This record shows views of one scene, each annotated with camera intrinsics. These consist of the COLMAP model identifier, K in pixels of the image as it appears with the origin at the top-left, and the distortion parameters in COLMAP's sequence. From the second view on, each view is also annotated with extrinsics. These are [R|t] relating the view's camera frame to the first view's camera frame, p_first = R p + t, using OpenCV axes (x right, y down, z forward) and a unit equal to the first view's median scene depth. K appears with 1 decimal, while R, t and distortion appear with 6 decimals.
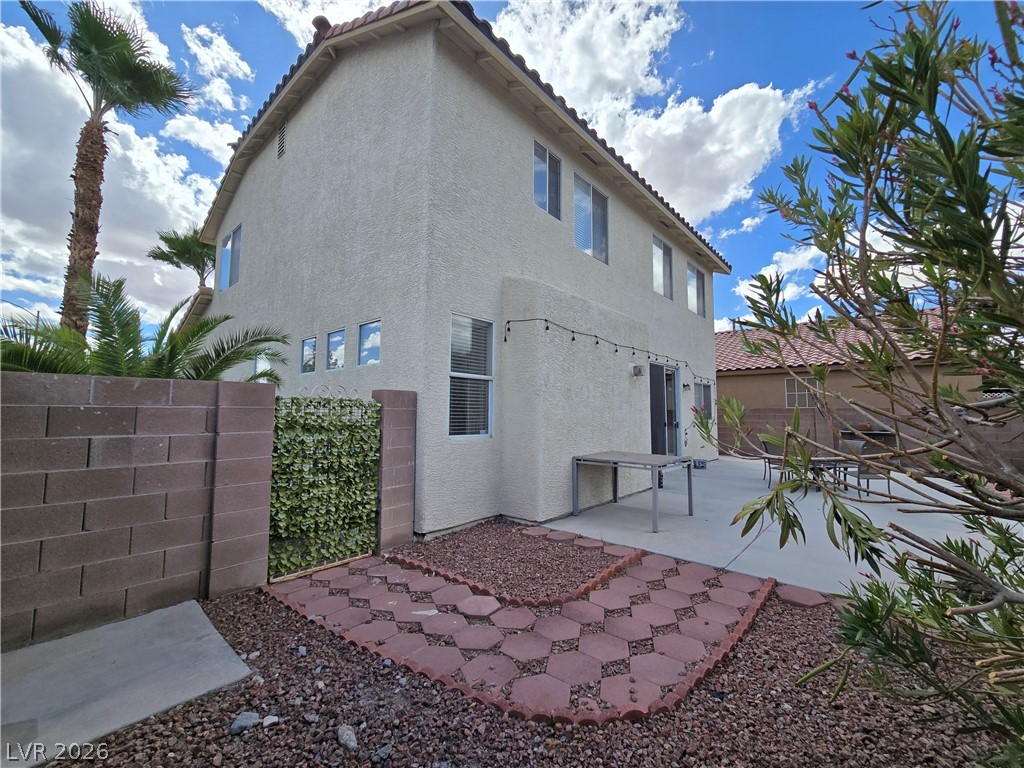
lens RADIAL K [[422.2, 0, 519.0], [0, 422.2, 381.5], [0, 0, 1]] dist [-0.000206, 0.000188]
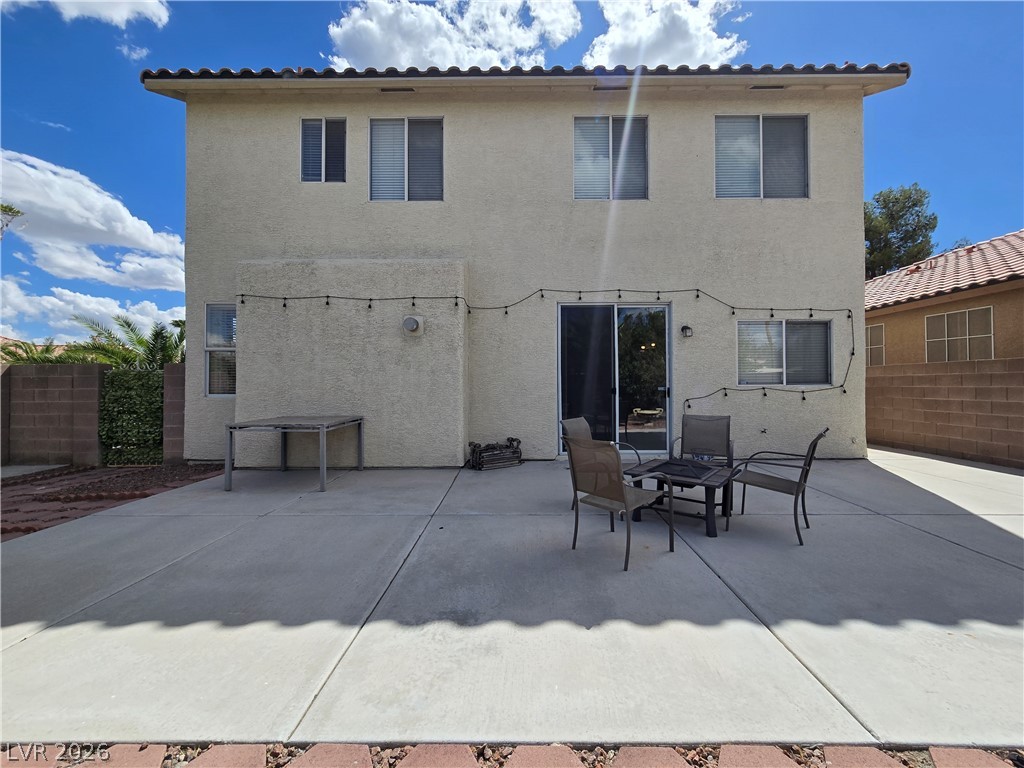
lens RADIAL K [[422.2, 0, 519.0], [0, 422.2, 381.5], [0, 0, 1]] dist [-0.000206, 0.000188]
pose [[0.646268, -0.014392, -0.762975, 1.688399], [0.064987, 0.997228, 0.036235, 0.113232], [0.760339, -0.073001, 0.645412, 0.972999]]
